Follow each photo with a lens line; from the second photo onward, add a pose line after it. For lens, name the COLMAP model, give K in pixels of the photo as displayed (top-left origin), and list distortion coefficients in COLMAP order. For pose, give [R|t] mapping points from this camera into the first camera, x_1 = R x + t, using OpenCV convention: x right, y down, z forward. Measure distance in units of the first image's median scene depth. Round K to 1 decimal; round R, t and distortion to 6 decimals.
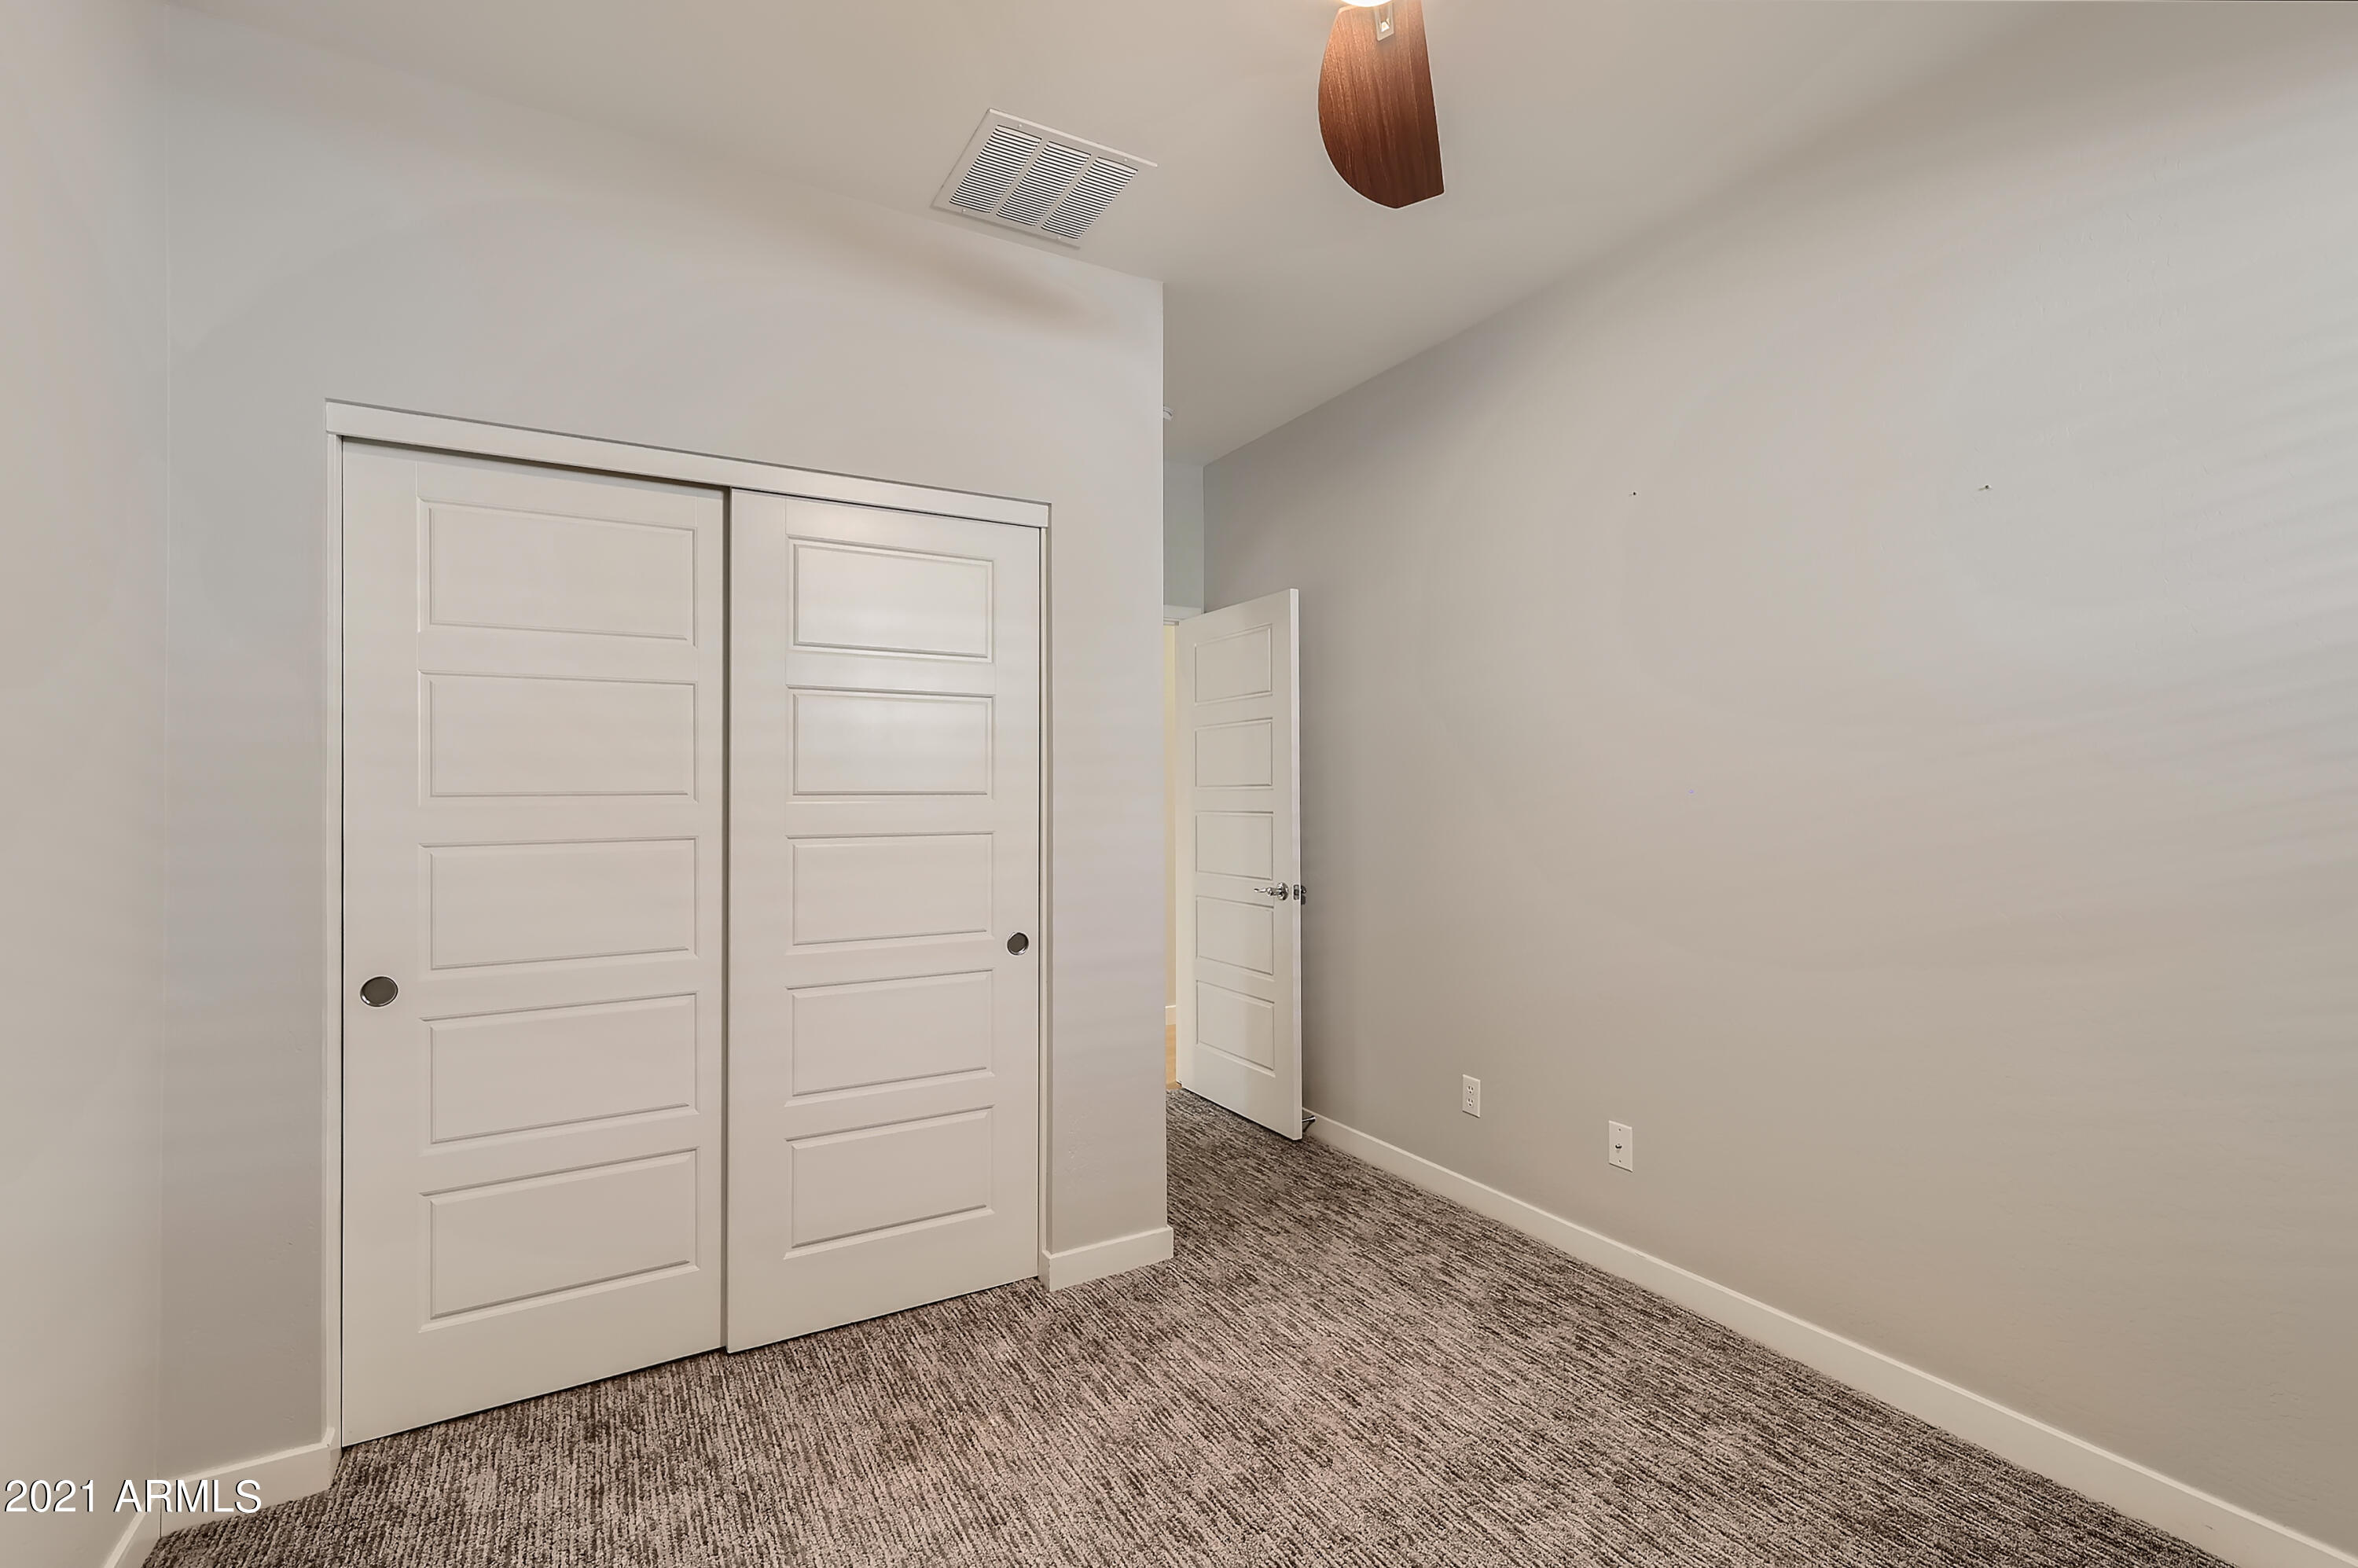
lens RADIAL K [[1045.9, 0, 1173.6], [0, 1045.9, 781.9], [0, 0, 1]] dist [0.009217, -0.000144]
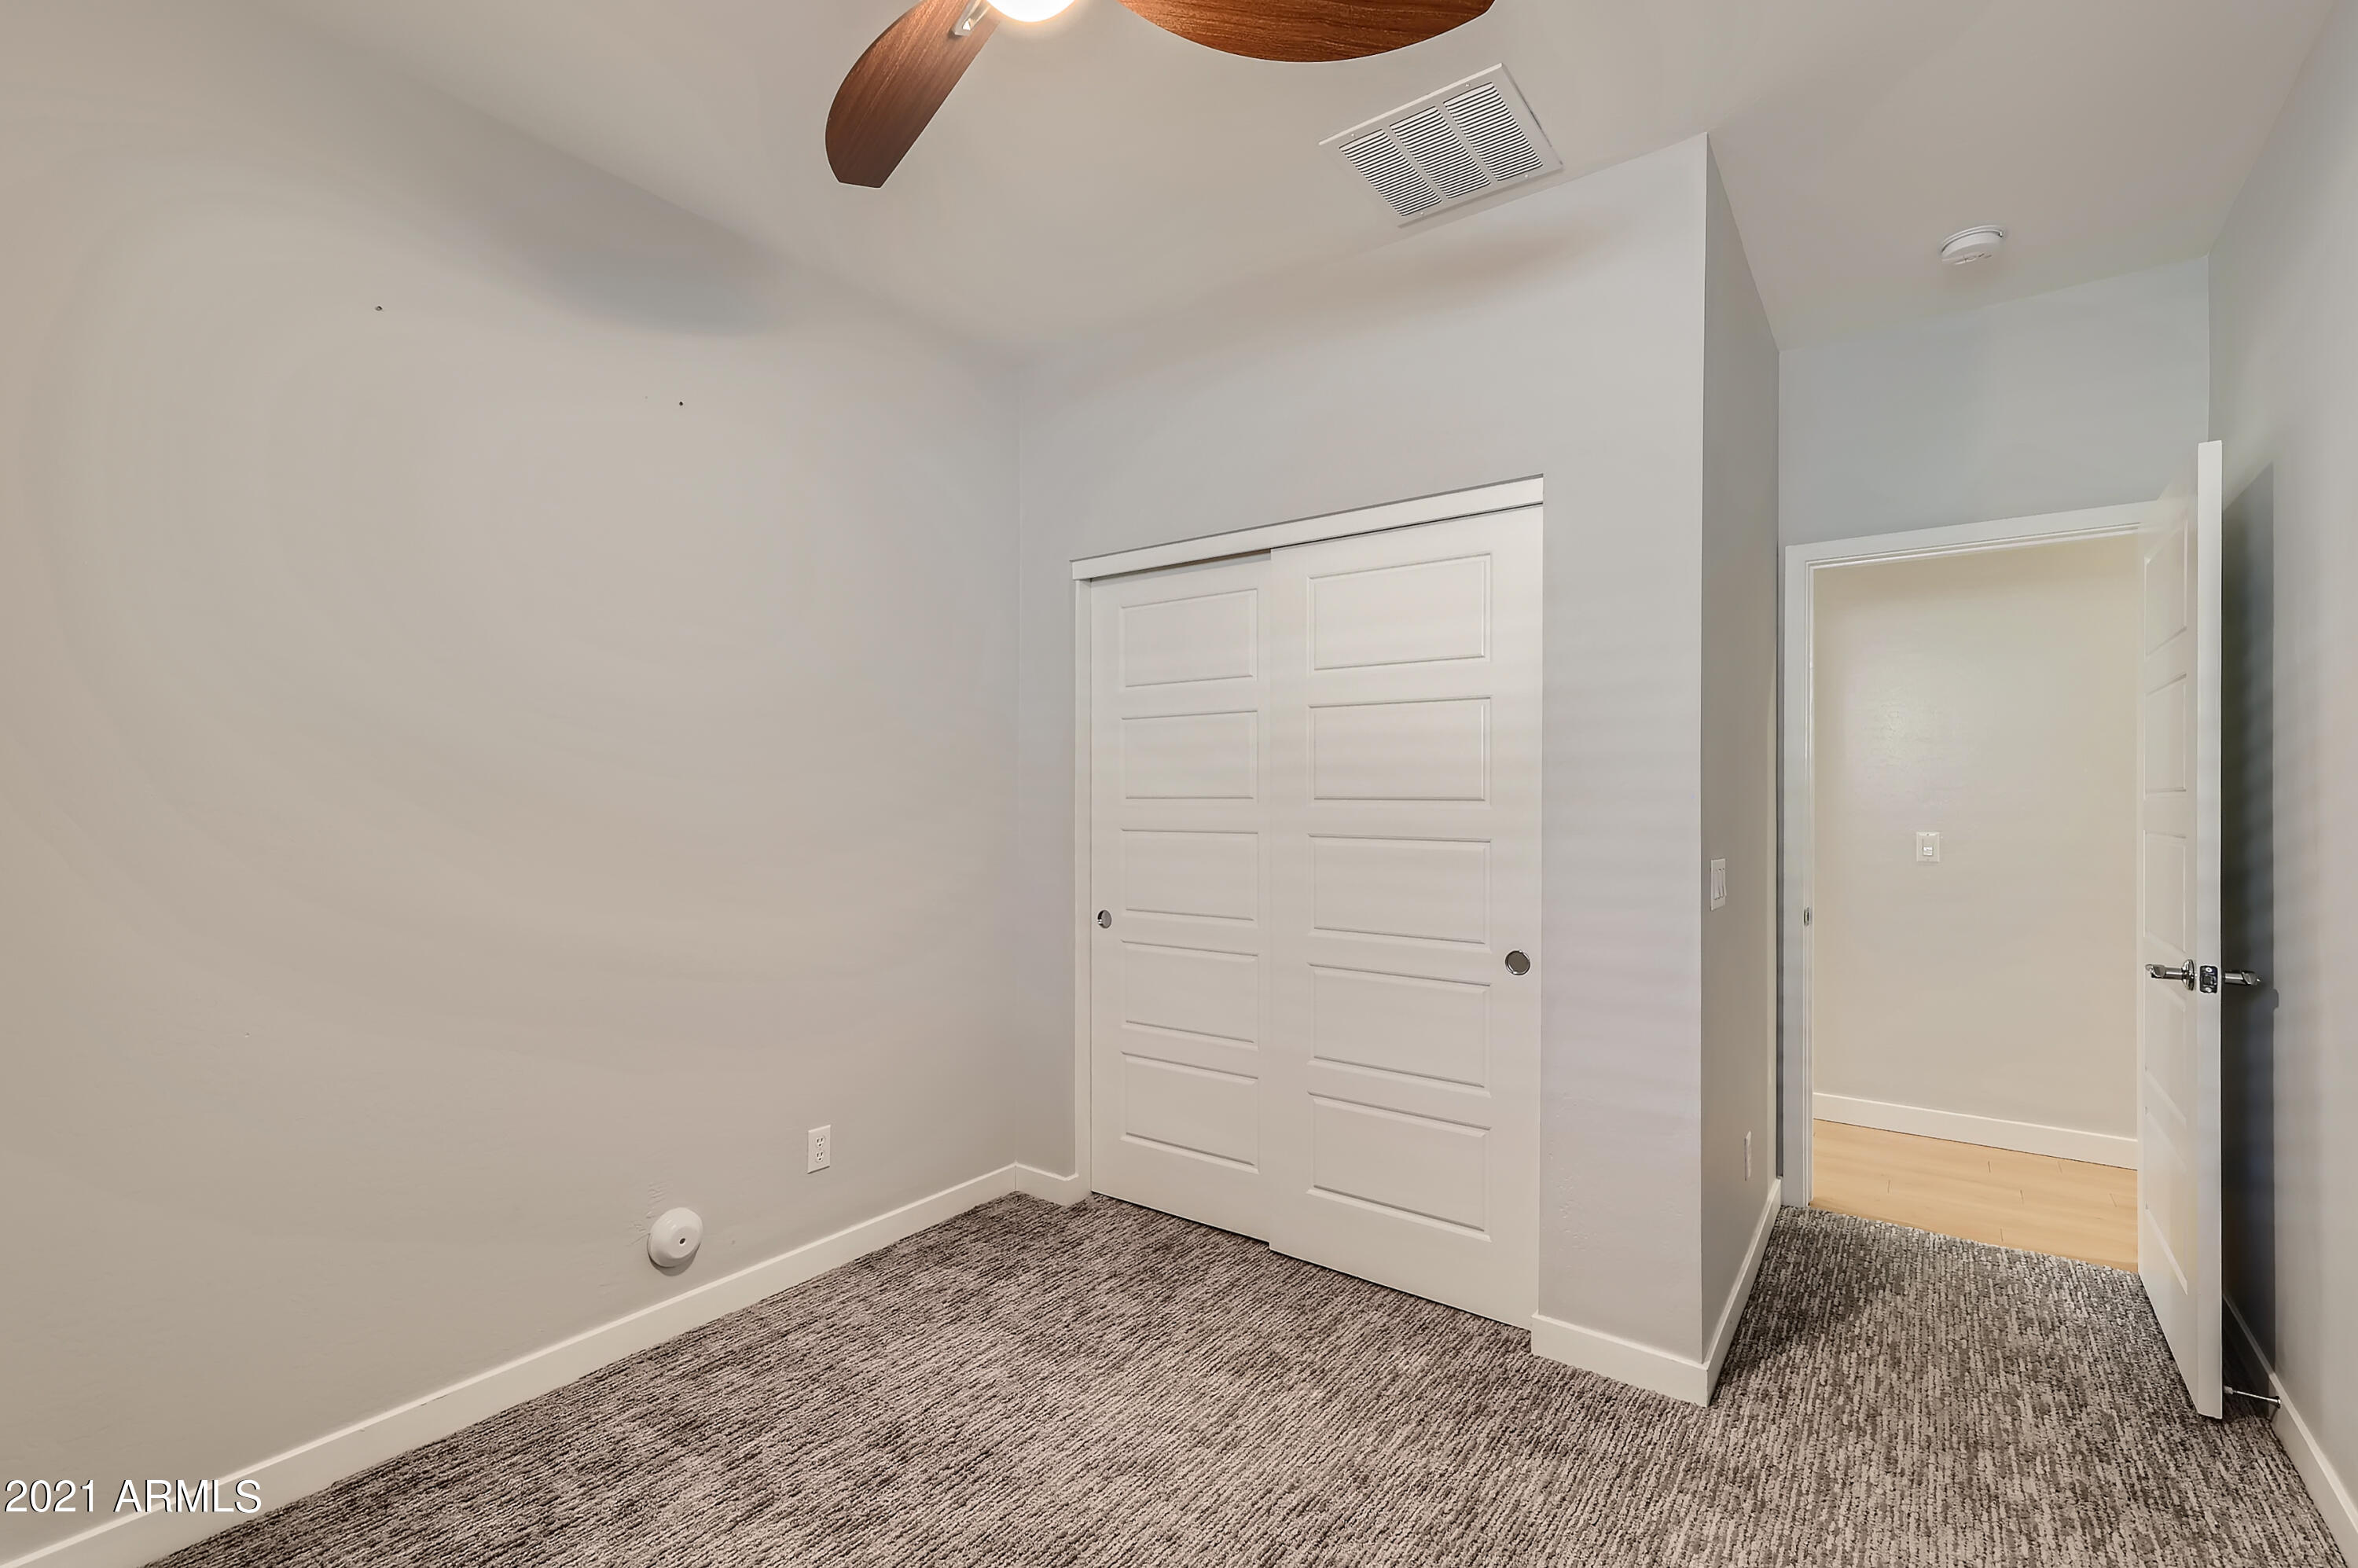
lens RADIAL K [[1045.9, 0, 1171.8], [0, 1045.9, 796.9], [0, 0, 1]] dist [0.009217, -0.000144]
pose [[0.390301, 0.004084, -0.920678, 0.621701], [0.002894, 0.999980, 0.005662, 0.003172], [0.920683, -0.004875, 0.390281, 0.386550]]
